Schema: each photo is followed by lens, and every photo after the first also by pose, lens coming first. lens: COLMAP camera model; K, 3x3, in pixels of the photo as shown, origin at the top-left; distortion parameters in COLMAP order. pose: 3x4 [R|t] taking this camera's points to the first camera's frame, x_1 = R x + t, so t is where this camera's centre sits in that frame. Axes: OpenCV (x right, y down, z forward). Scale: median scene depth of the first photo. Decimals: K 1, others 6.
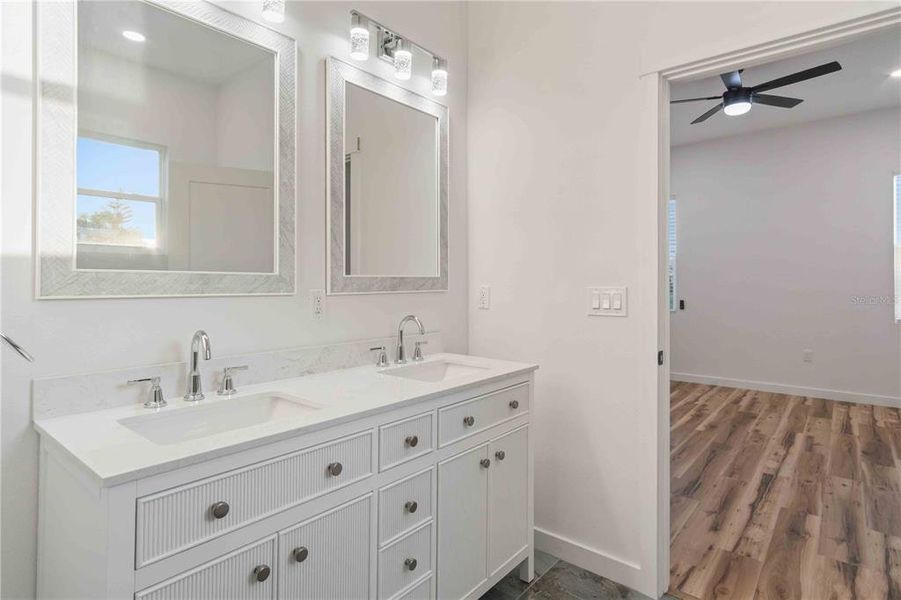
lens RADIAL K [[479.3, 0, 449.6], [0, 479.3, 283.9], [0, 0, 1]] dist [0.004735, 0.002007]
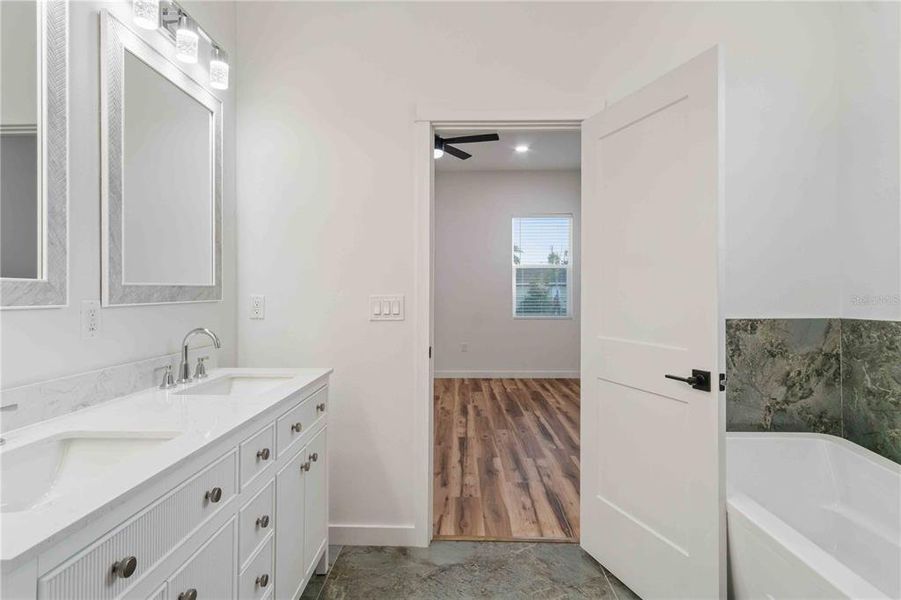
lens RADIAL K [[474.7, 0, 449.1], [0, 474.7, 296.5], [0, 0, 1]] dist [0.003946, 0.002793]
pose [[0.781788, -0.006944, 0.623505, -0.256272], [0.003380, 0.999970, 0.006898, 0.001600], [-0.623535, -0.003285, 0.781789, 0.008350]]
